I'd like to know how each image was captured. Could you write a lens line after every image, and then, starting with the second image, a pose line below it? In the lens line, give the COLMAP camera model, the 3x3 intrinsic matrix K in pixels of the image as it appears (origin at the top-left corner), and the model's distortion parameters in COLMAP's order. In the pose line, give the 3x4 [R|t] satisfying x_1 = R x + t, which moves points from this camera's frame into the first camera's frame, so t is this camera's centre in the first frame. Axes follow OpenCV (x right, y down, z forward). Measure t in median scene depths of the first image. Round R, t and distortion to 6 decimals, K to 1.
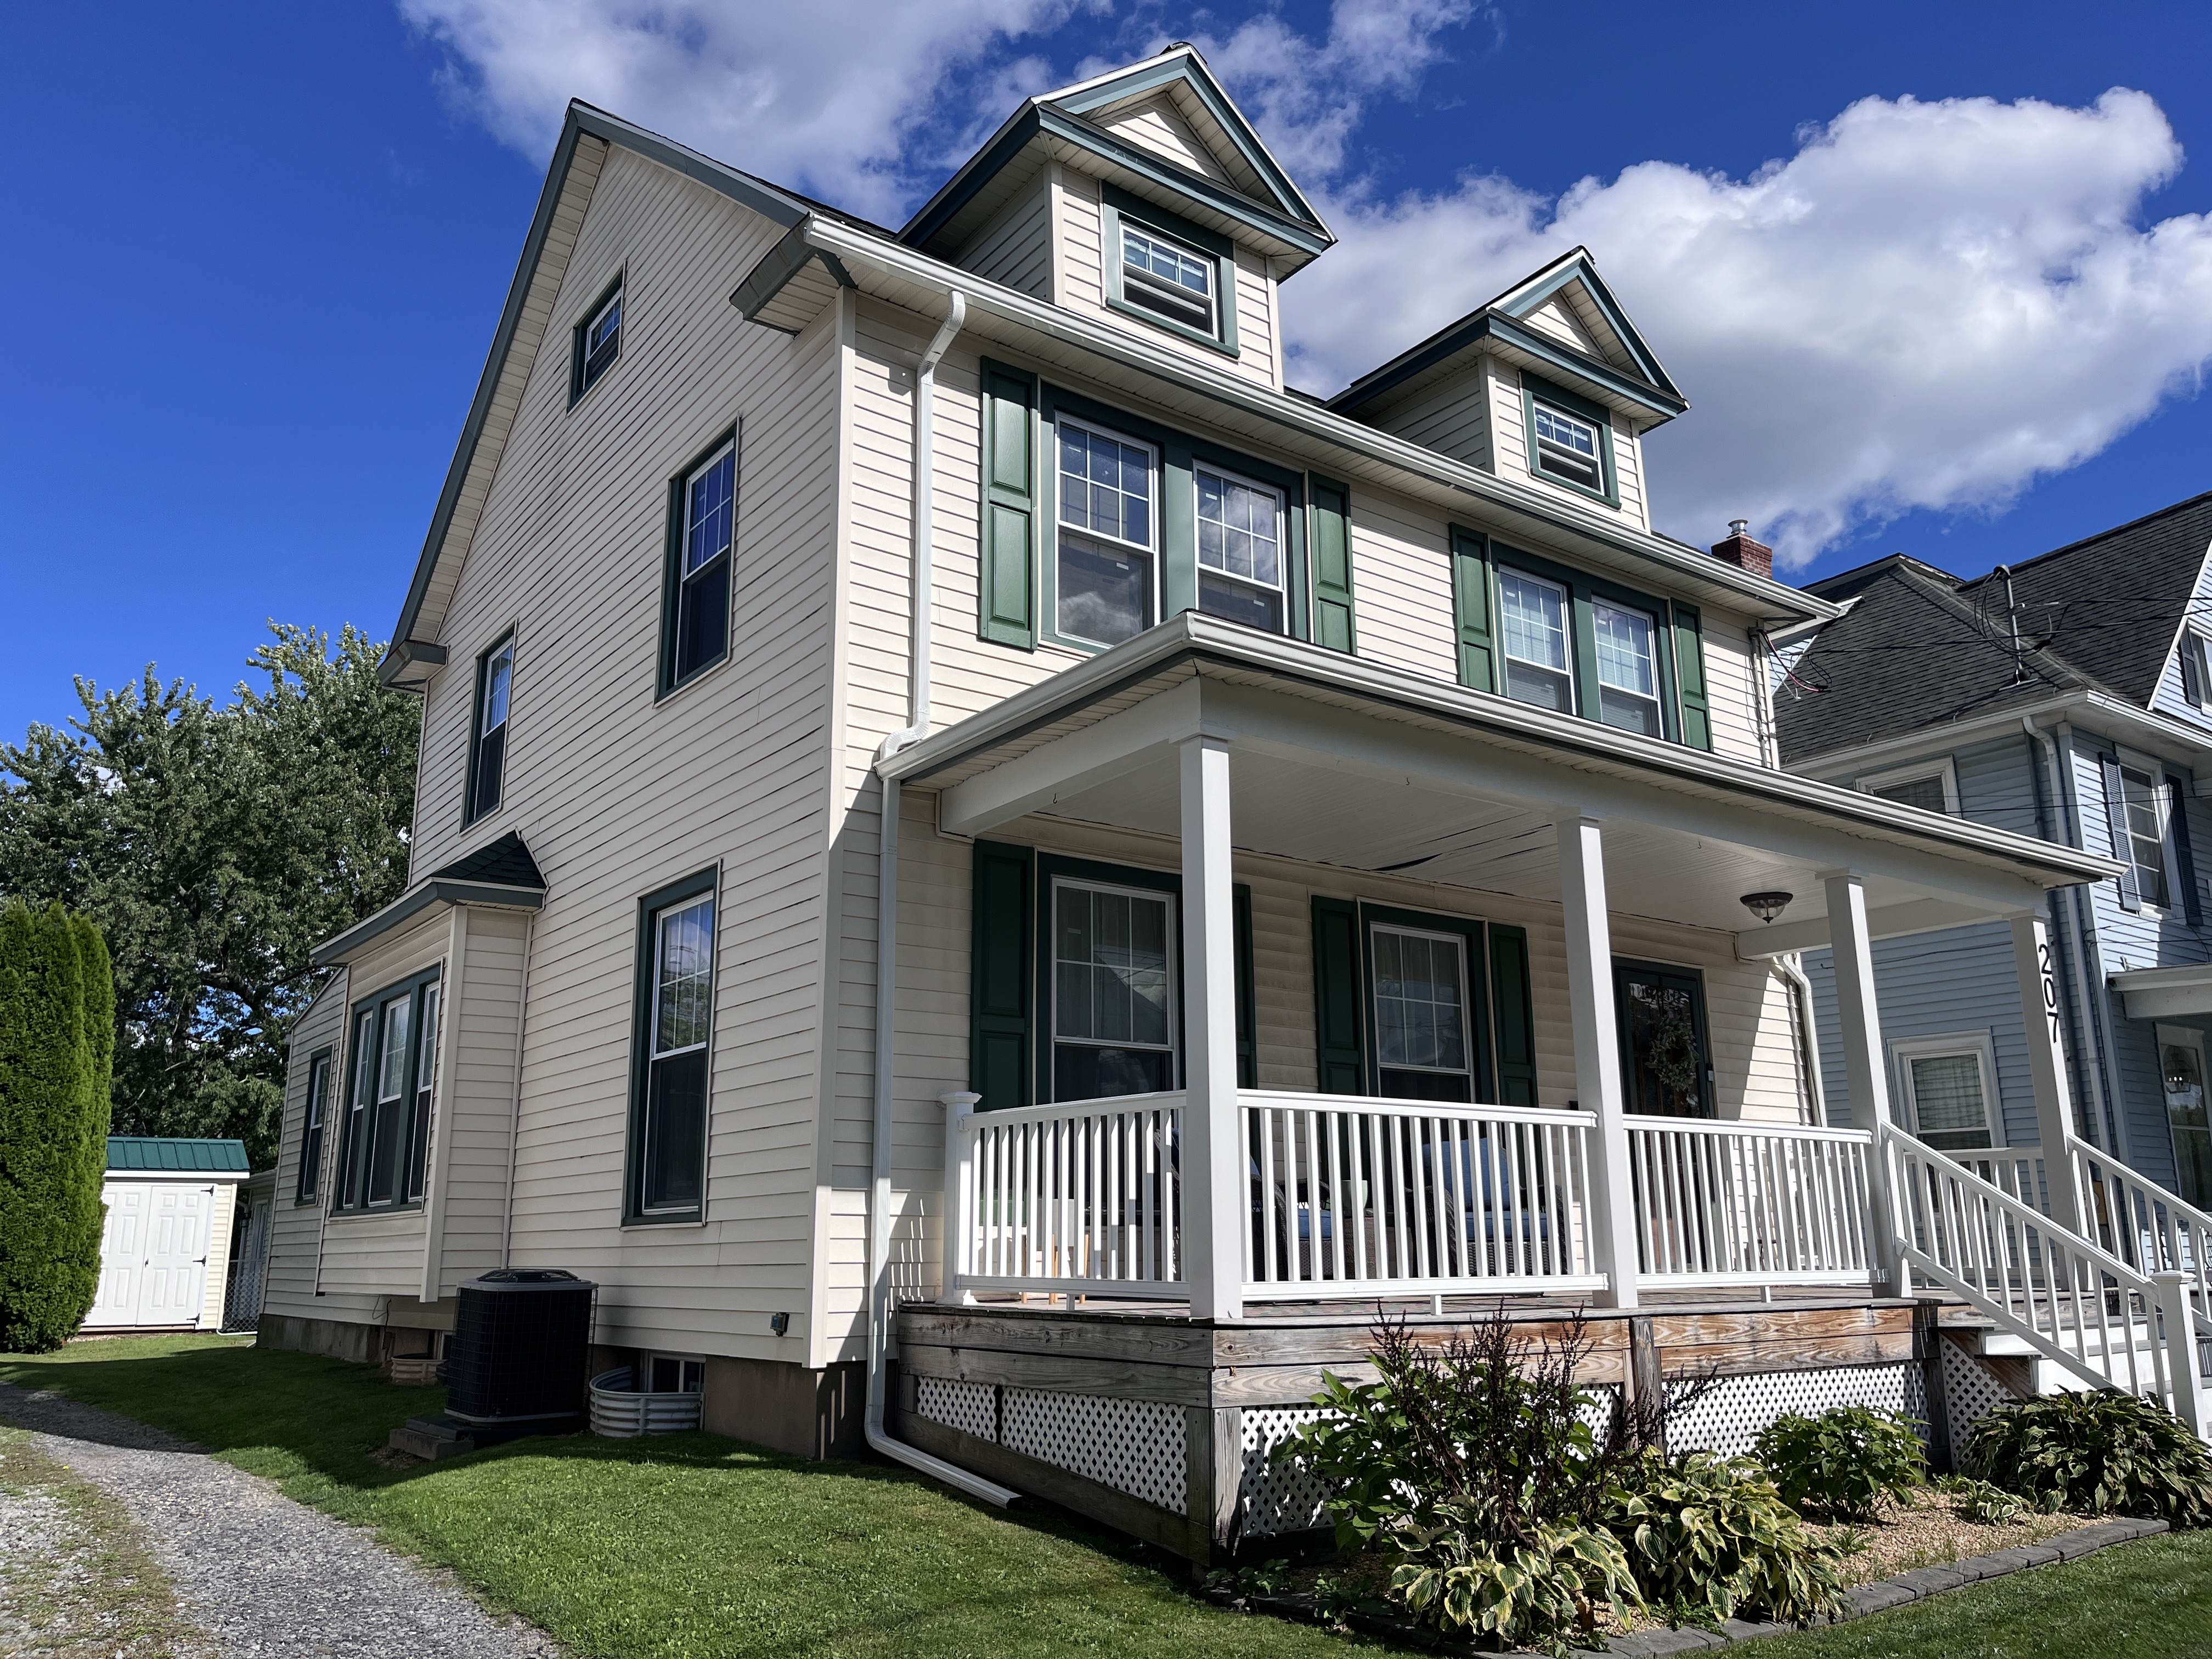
lens RADIAL K [[1672.2, 0, 1097.3], [0, 1672.2, 839.7], [0, 0, 1]] dist [0.056529, -0.083254]
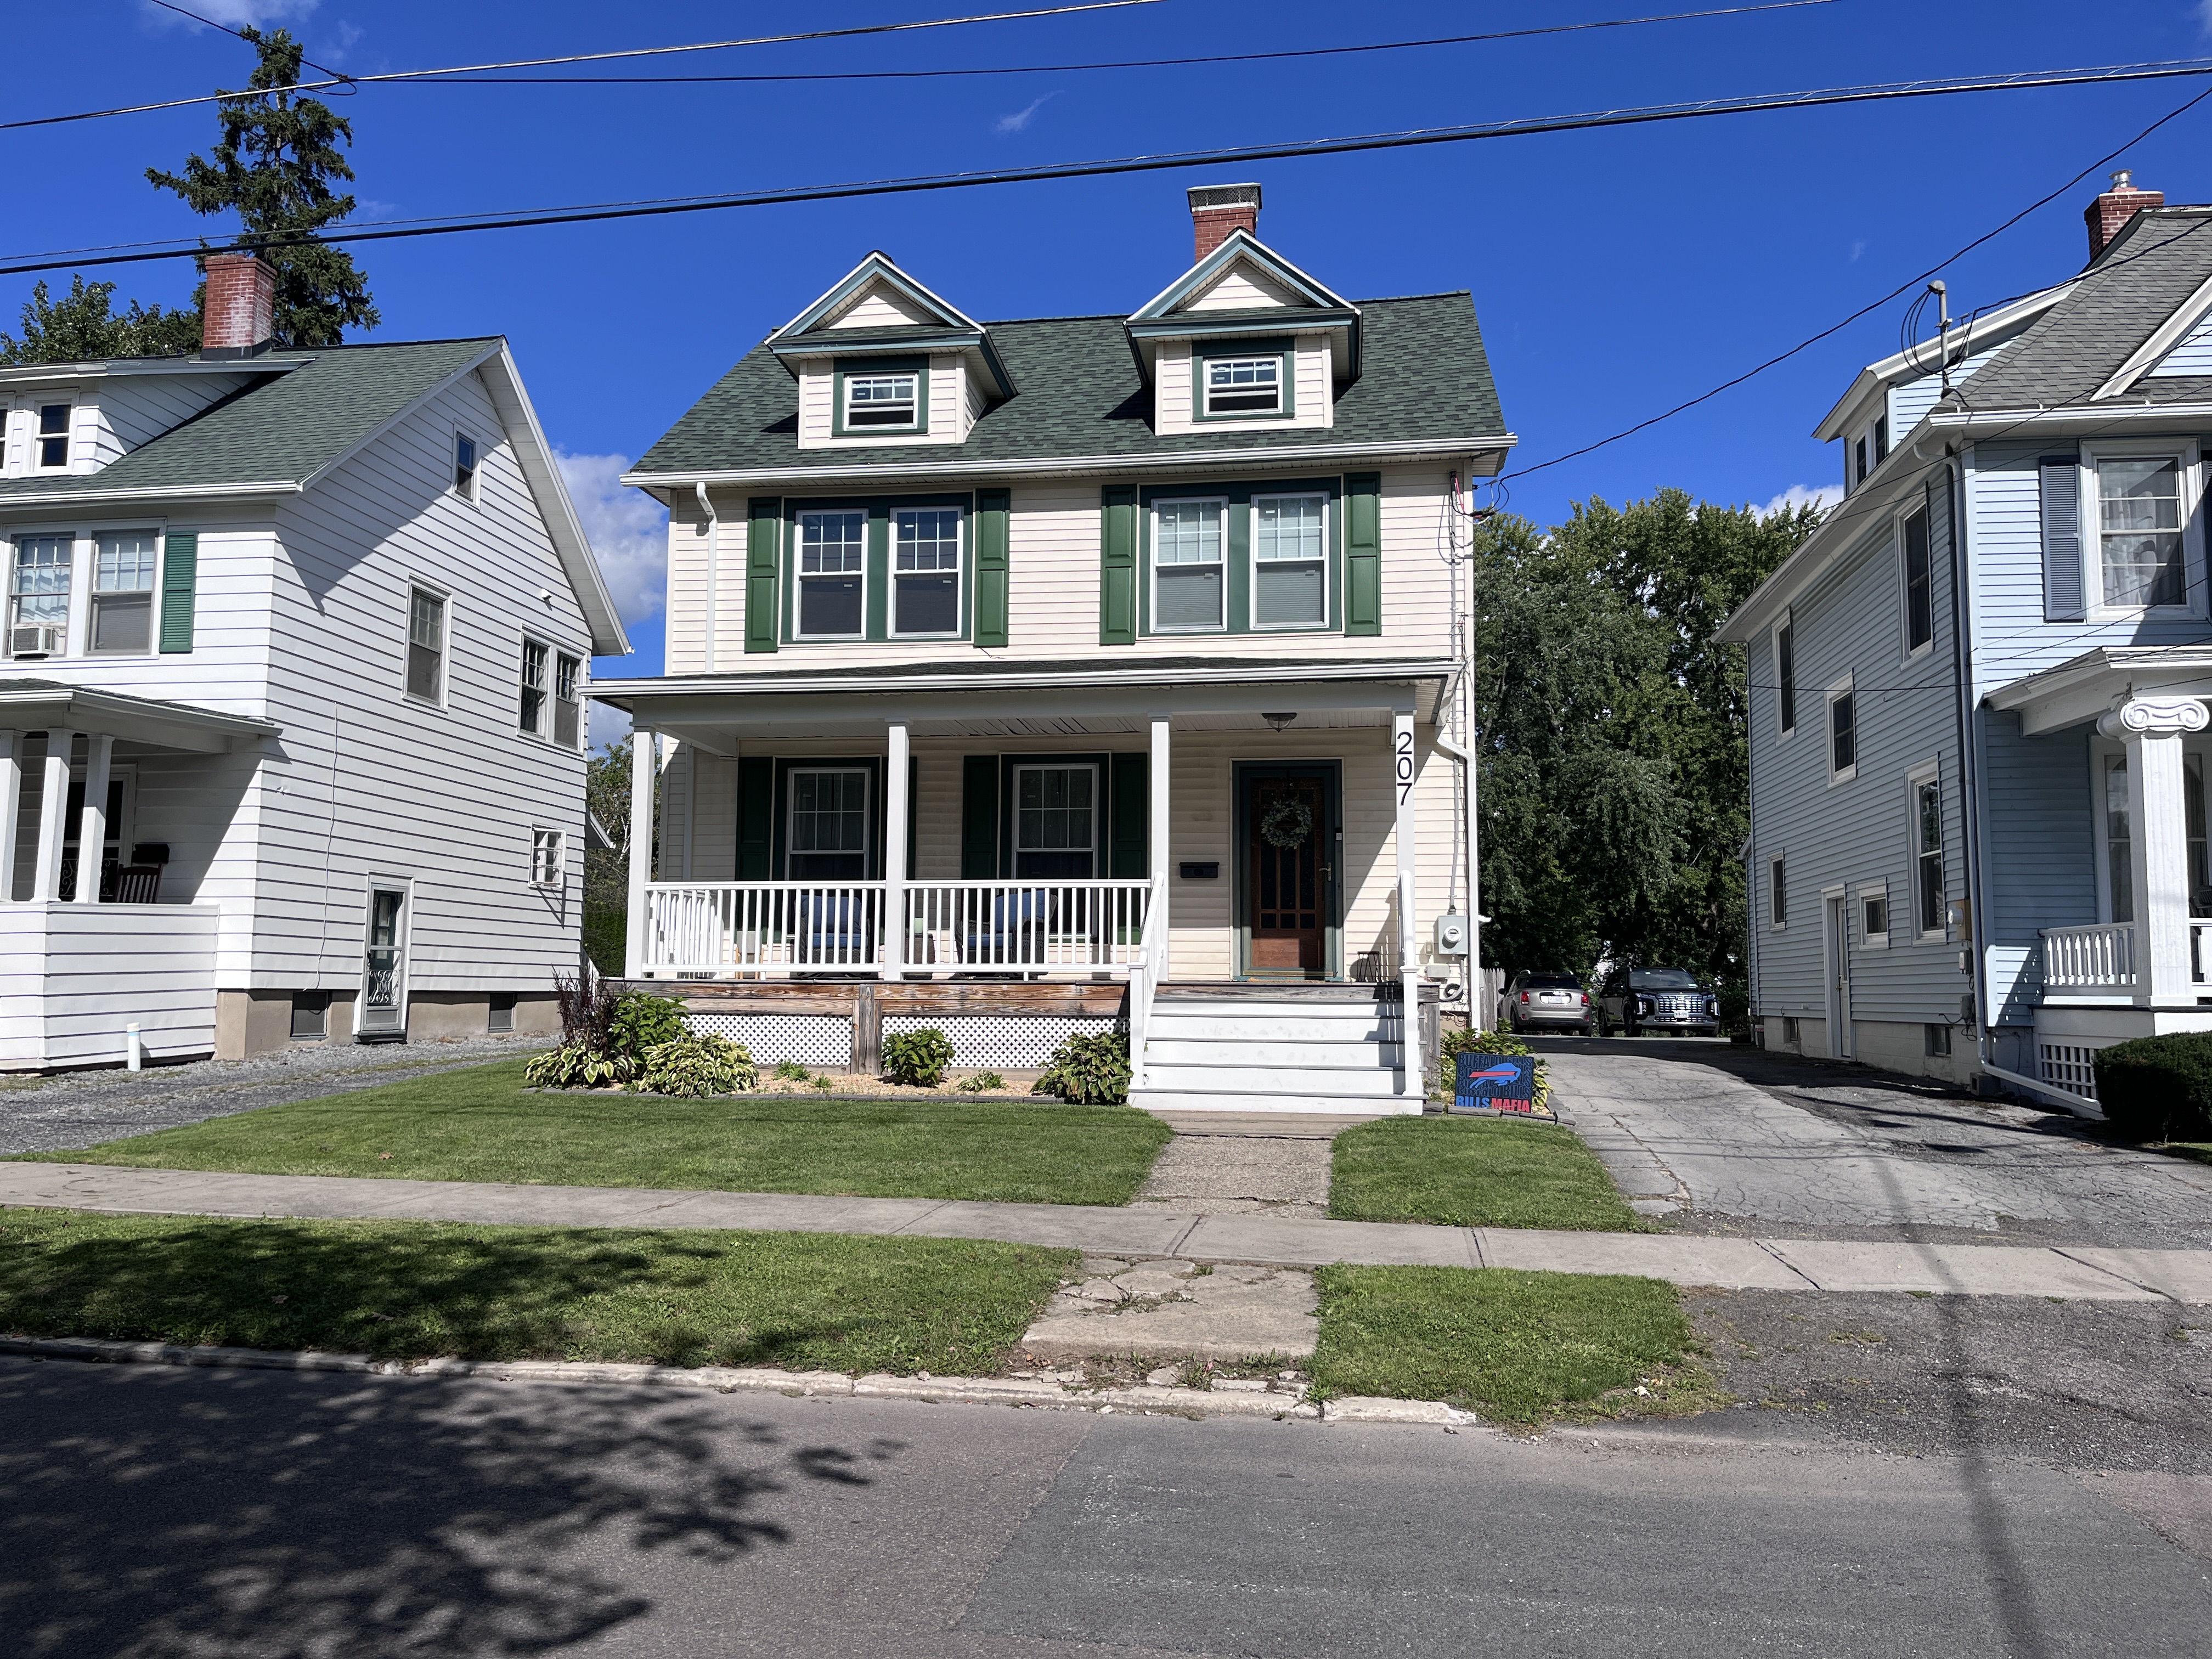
lens RADIAL K [[1679.0, 0, 1097.2], [0, 1679.0, 834.1], [0, 0, 1]] dist [0.057400, -0.075127]
pose [[0.707744, -0.056752, -0.704186, 1.467104], [0.156369, 0.984629, 0.077805, 0.000163], [0.688947, -0.165179, 0.705739, -0.133675]]
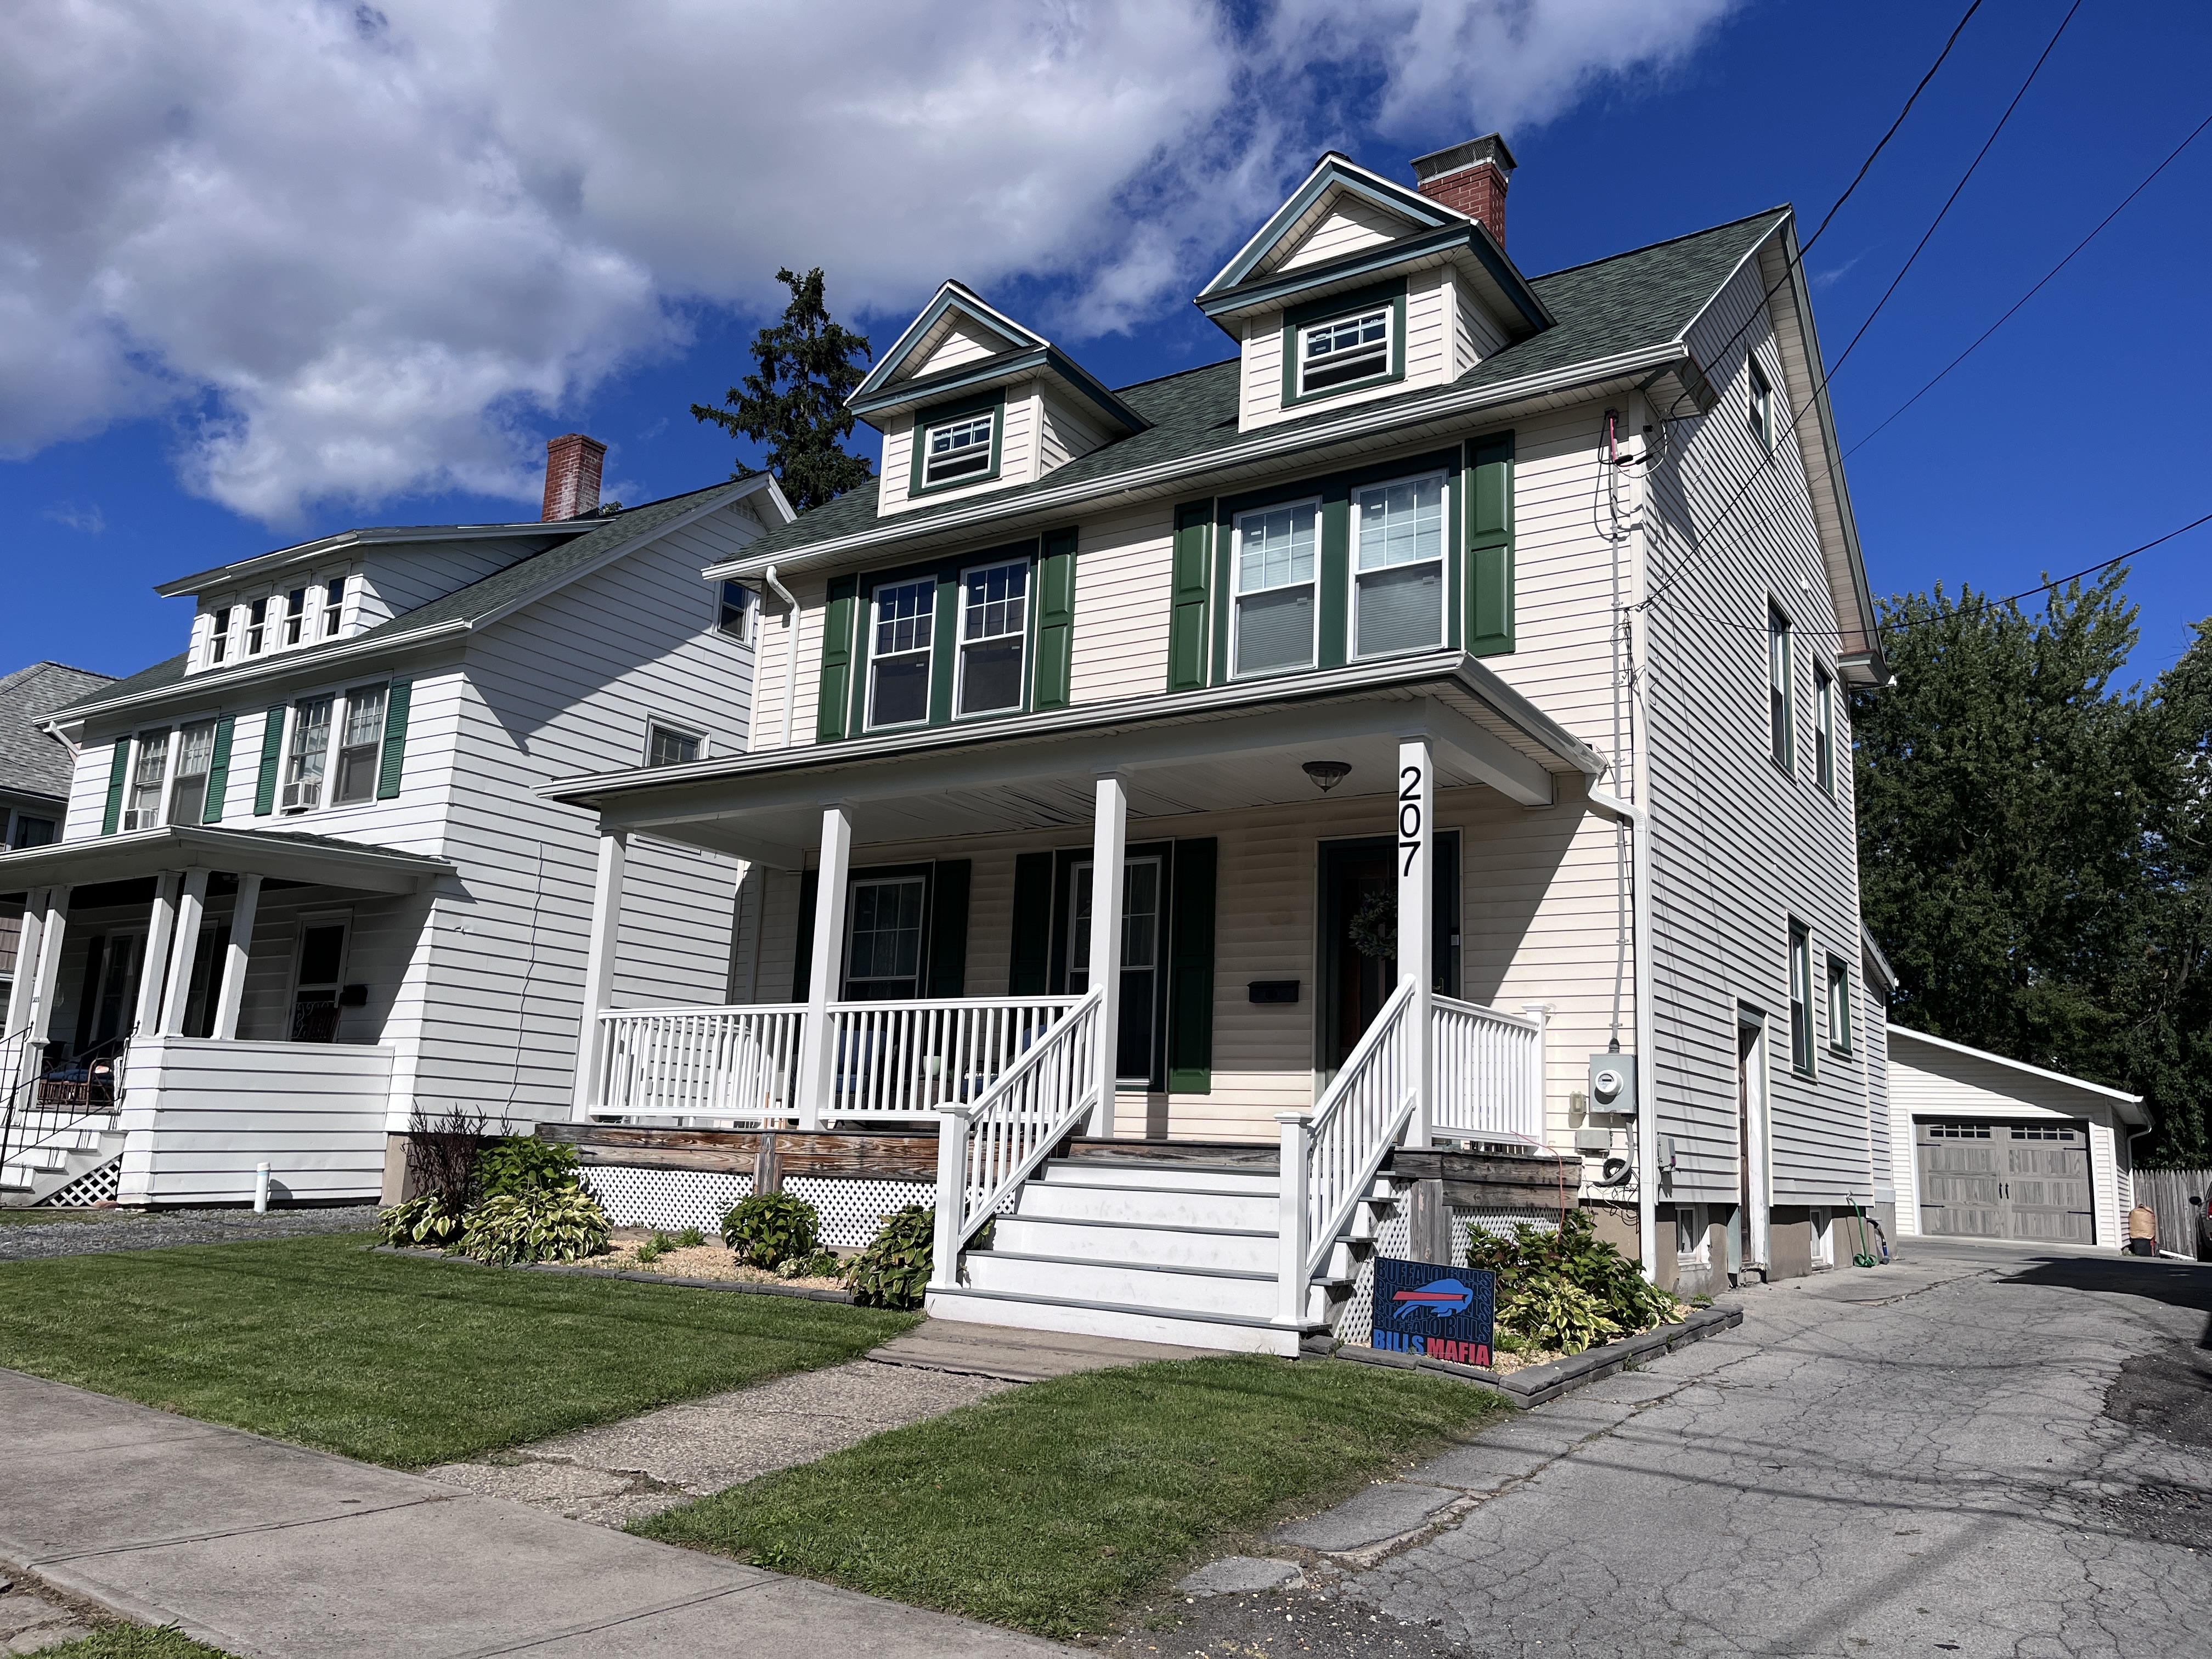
lens RADIAL K [[1672.2, 0, 1097.3], [0, 1672.2, 839.7], [0, 0, 1]] dist [0.056529, -0.083254]
pose [[0.341885, -0.159951, -0.926029, 1.464229], [0.180990, 0.978167, -0.102136, 0.178125], [0.922148, -0.132683, 0.363370, 0.577471]]
